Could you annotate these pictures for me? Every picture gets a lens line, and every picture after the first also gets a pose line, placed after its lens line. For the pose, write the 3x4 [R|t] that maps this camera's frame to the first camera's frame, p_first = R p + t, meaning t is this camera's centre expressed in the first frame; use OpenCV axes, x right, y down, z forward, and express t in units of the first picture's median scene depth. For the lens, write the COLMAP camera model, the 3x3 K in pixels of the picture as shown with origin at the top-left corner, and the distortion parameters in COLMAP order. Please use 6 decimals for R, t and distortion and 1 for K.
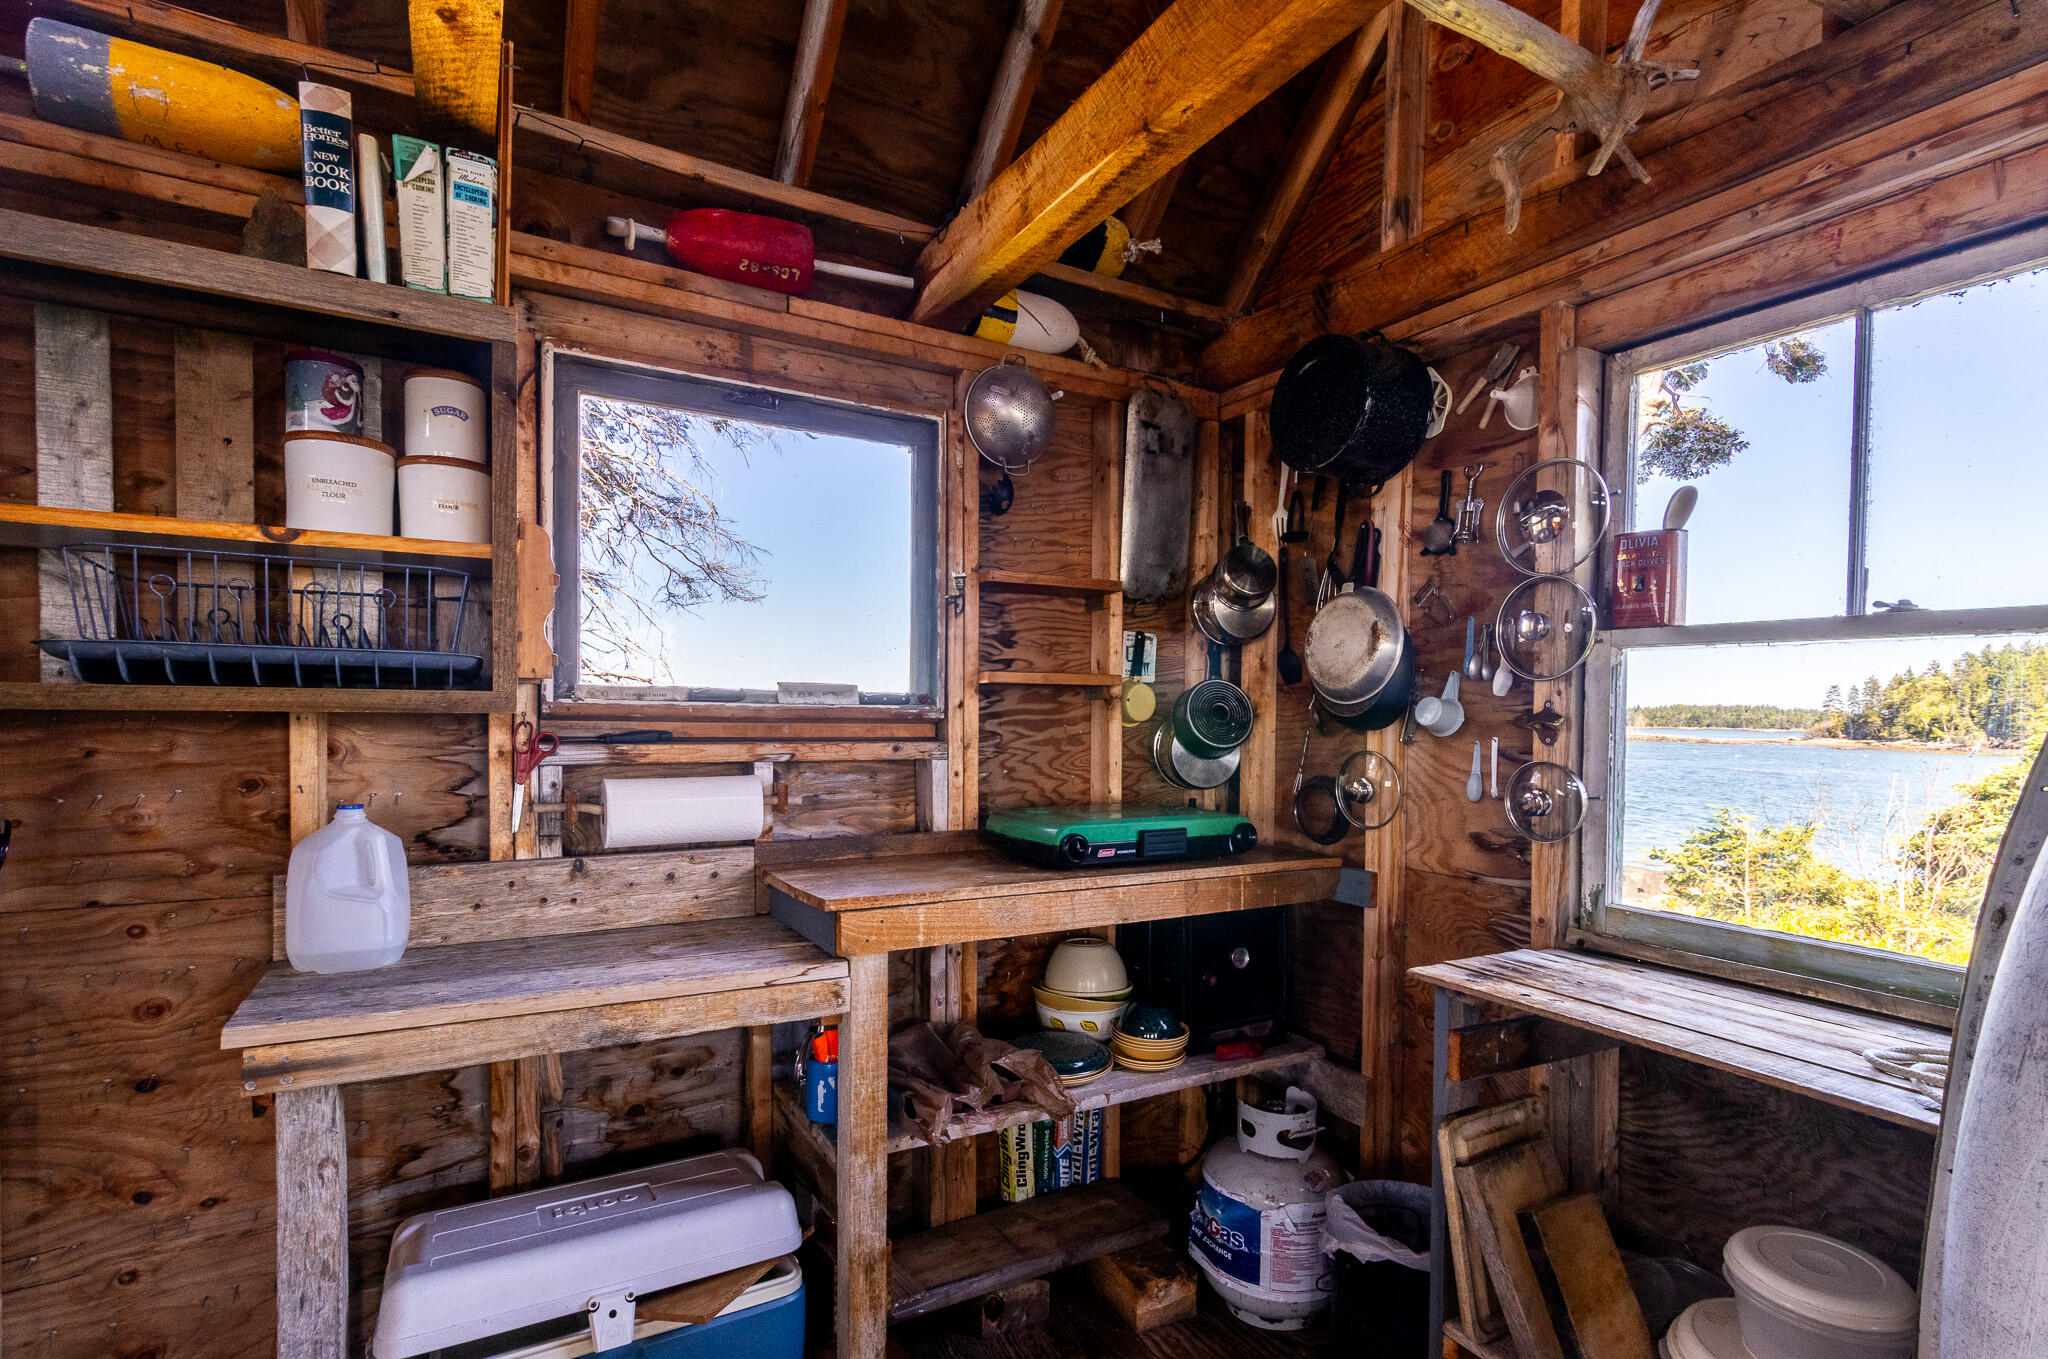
lens RADIAL K [[985.4, 0, 1033.7], [0, 985.4, 732.5], [0, 0, 1]] dist [0.000718, 0.000522]
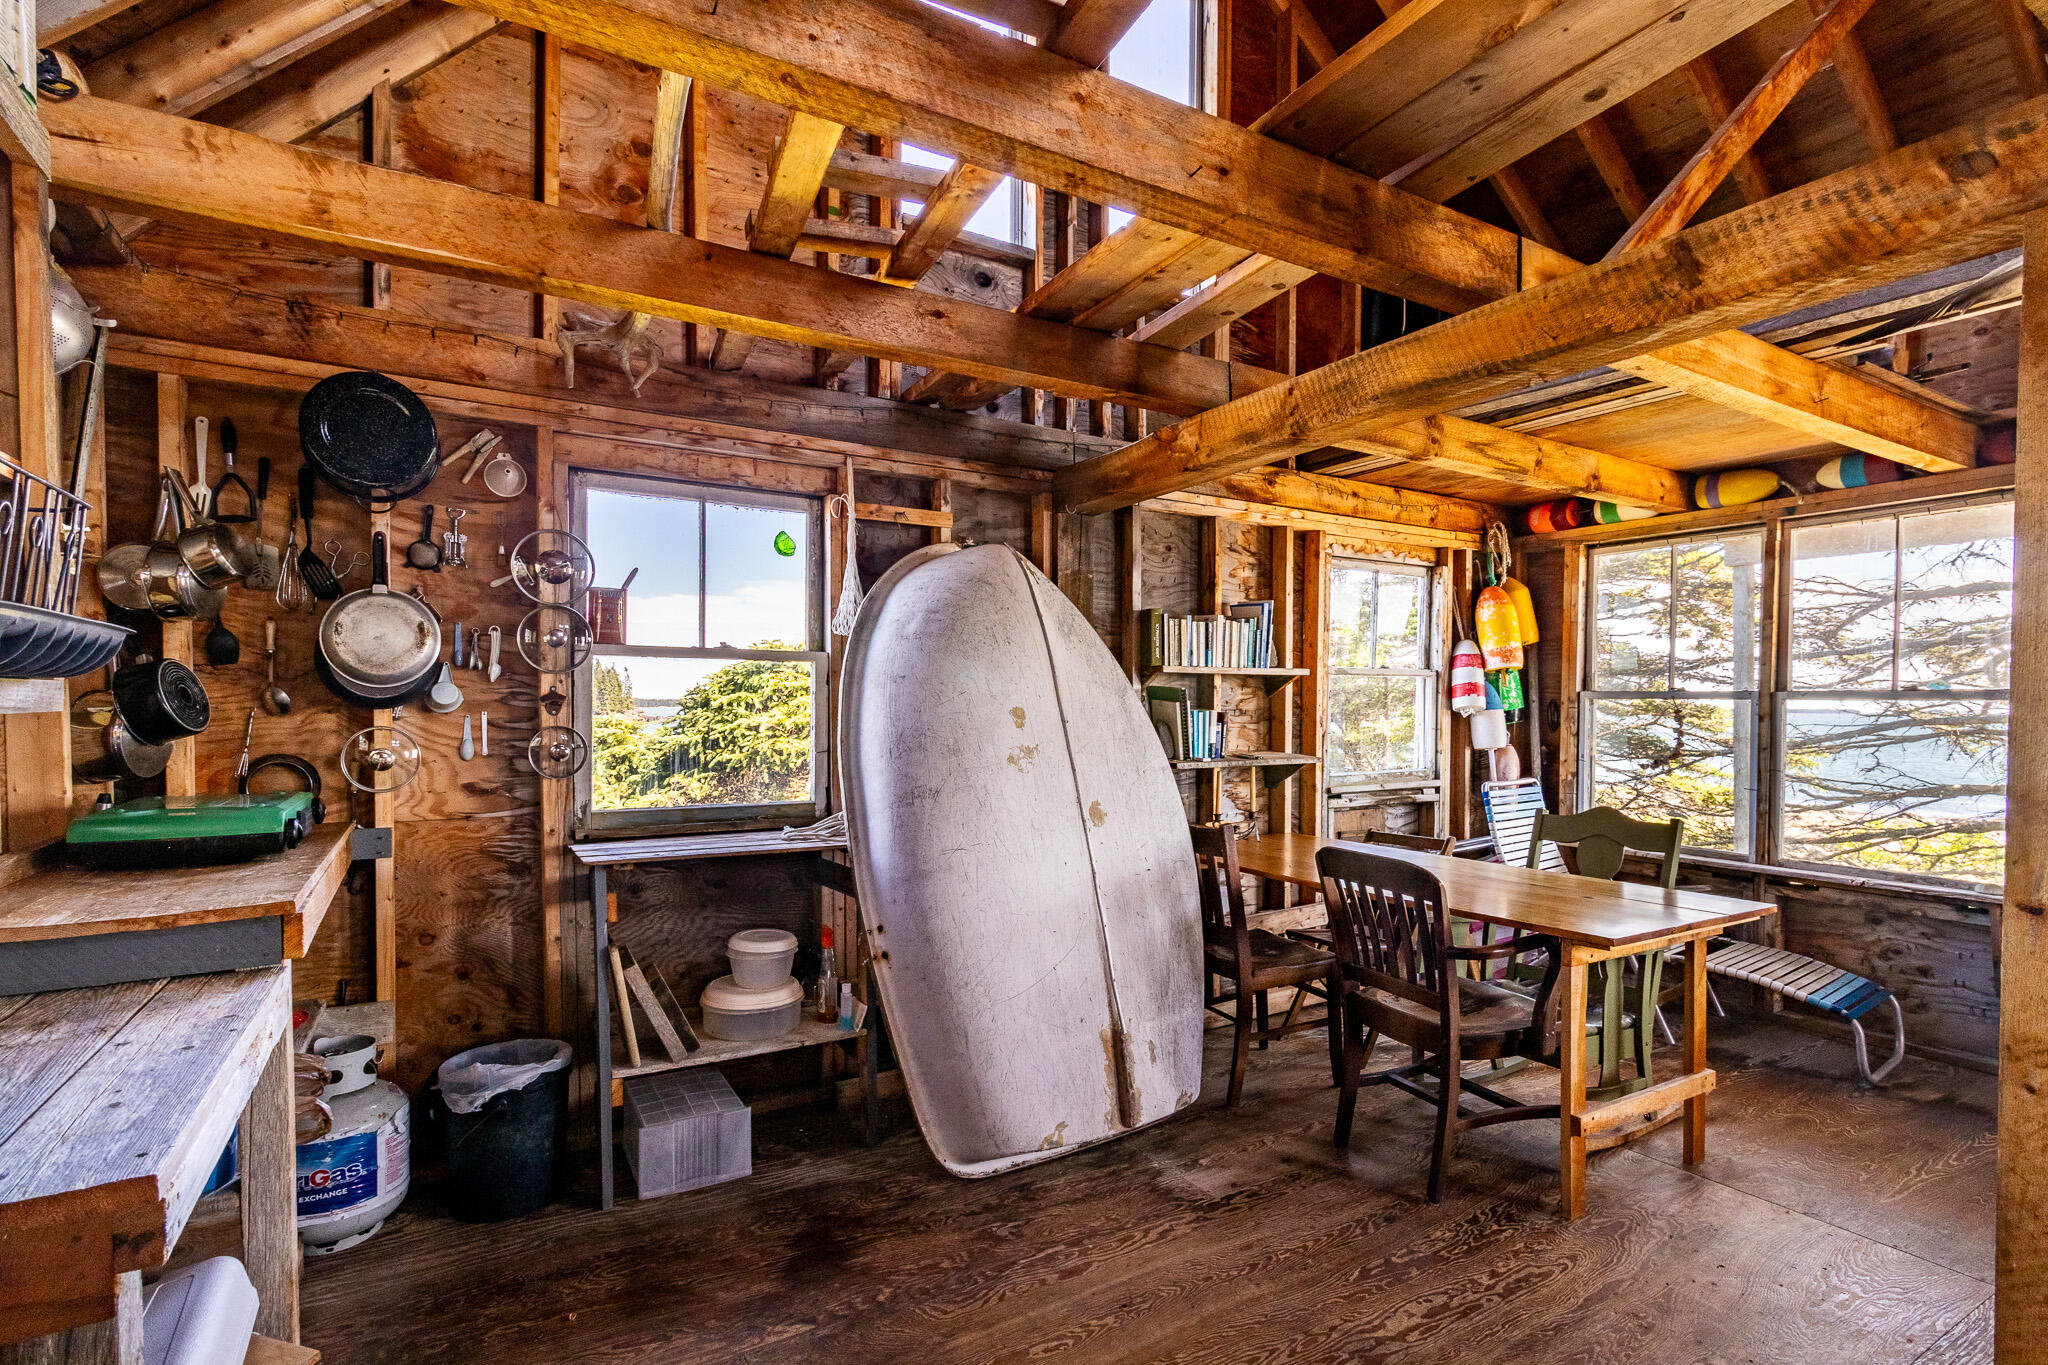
lens RADIAL K [[970.1, 0, 1020.3], [0, 970.1, 721.3], [0, 0, 1]] dist [-0.000342, 0.000577]
pose [[0.001132, -0.035825, 0.999357, -0.874969], [0.016933, 0.999215, 0.035801, -0.017389], [-0.999856, 0.016882, 0.001737, 0.241048]]
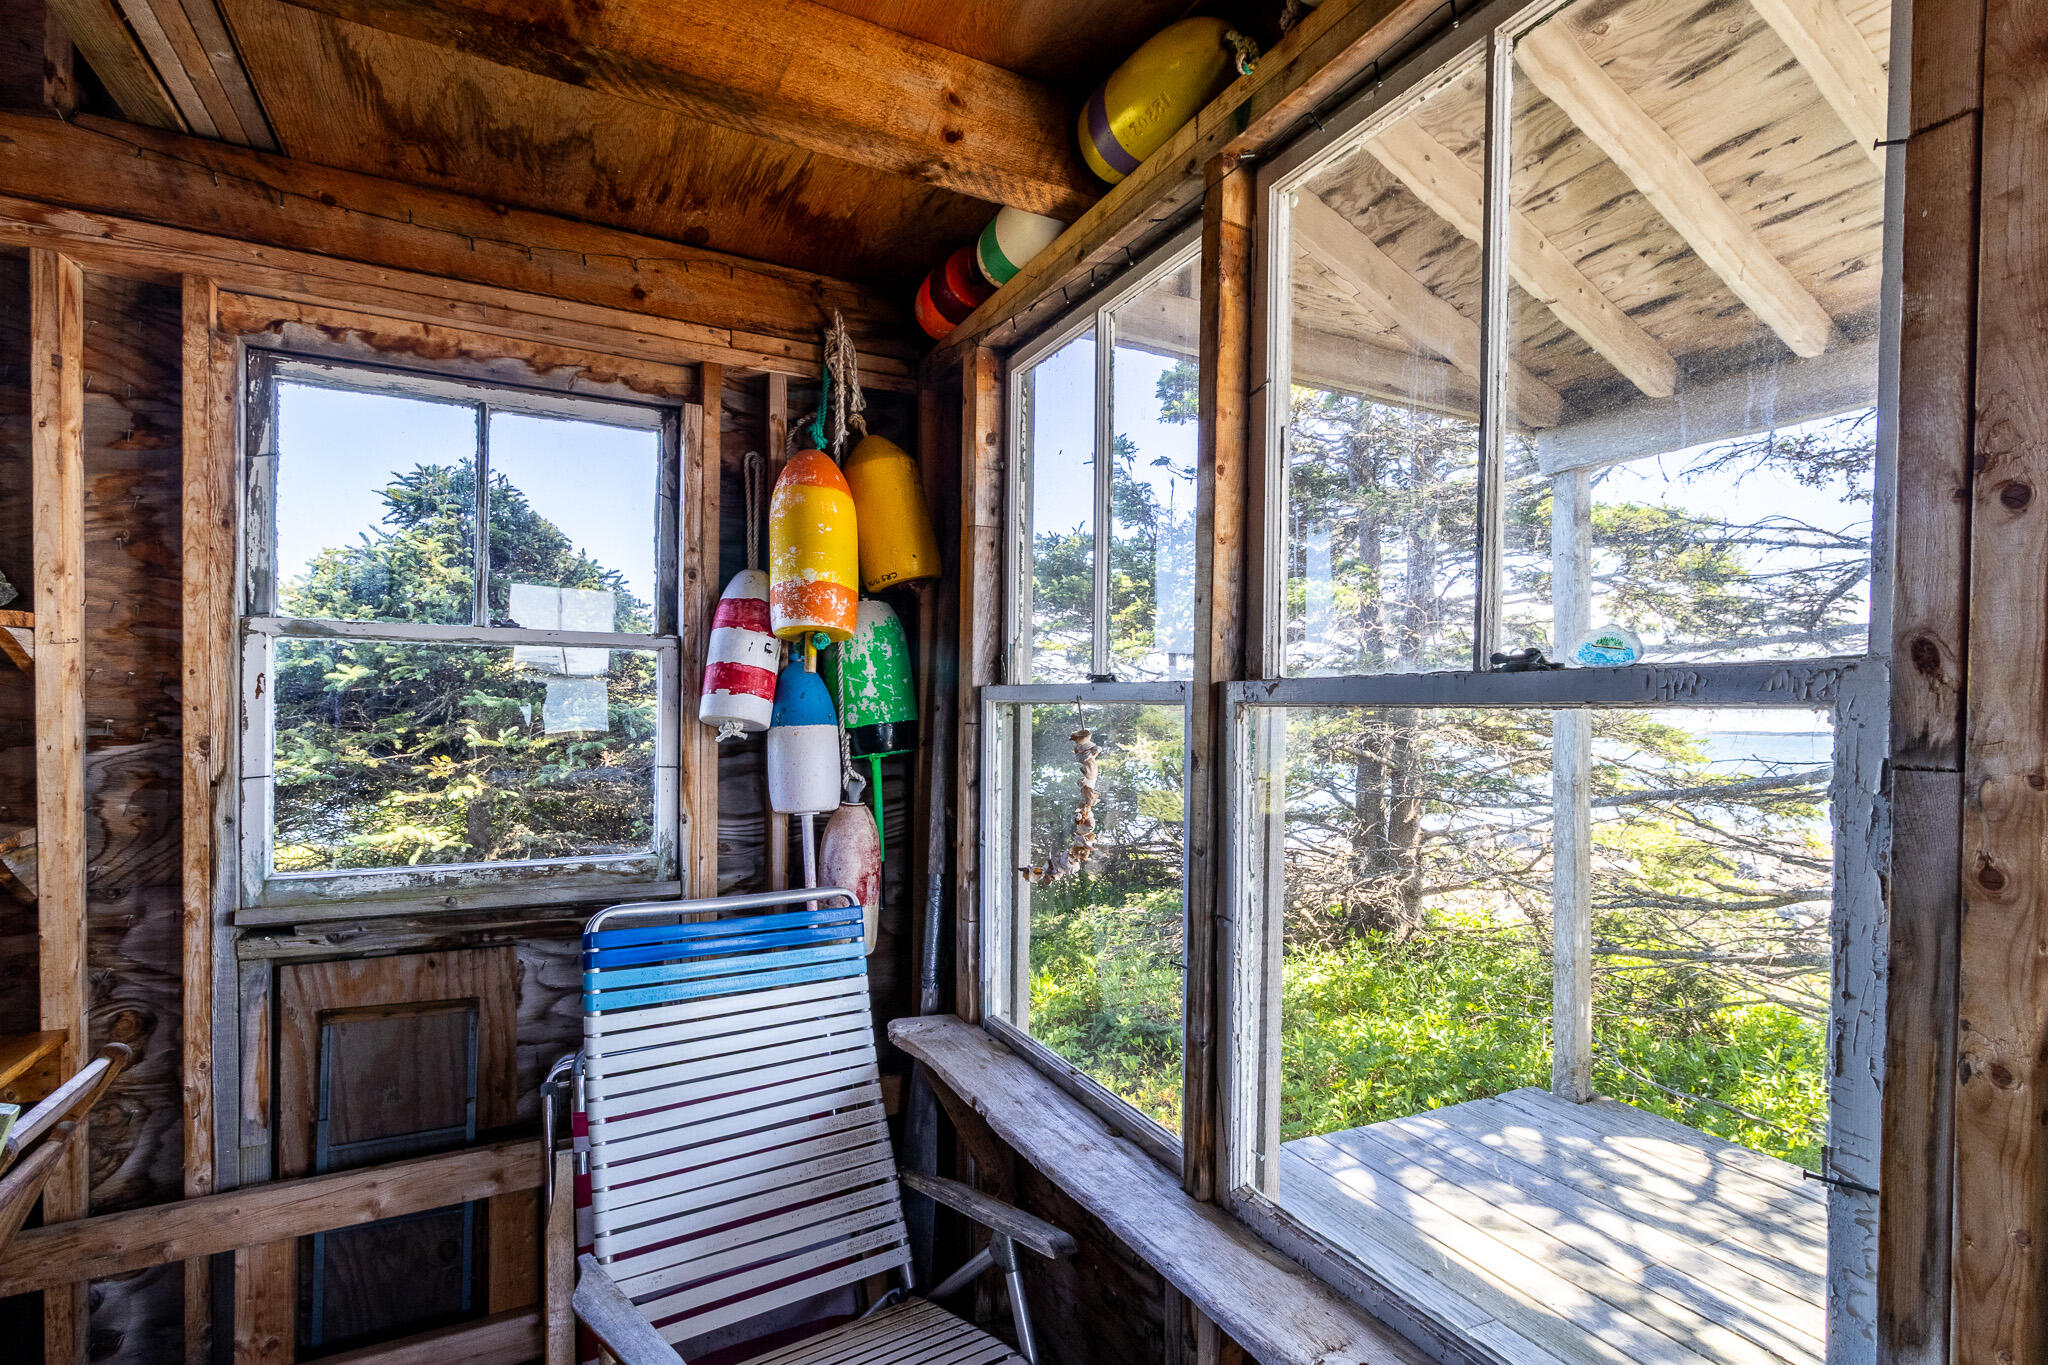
lens RADIAL K [[970.1, 0, 1020.3], [0, 970.1, 721.3], [0, 0, 1]] dist [-0.000342, 0.000577]
pose [[0.067604, -0.024264, 0.997417, 0.417751], [0.006257, 0.999695, 0.023895, 0.029998], [-0.997693, 0.004626, 0.067735, -1.184086]]
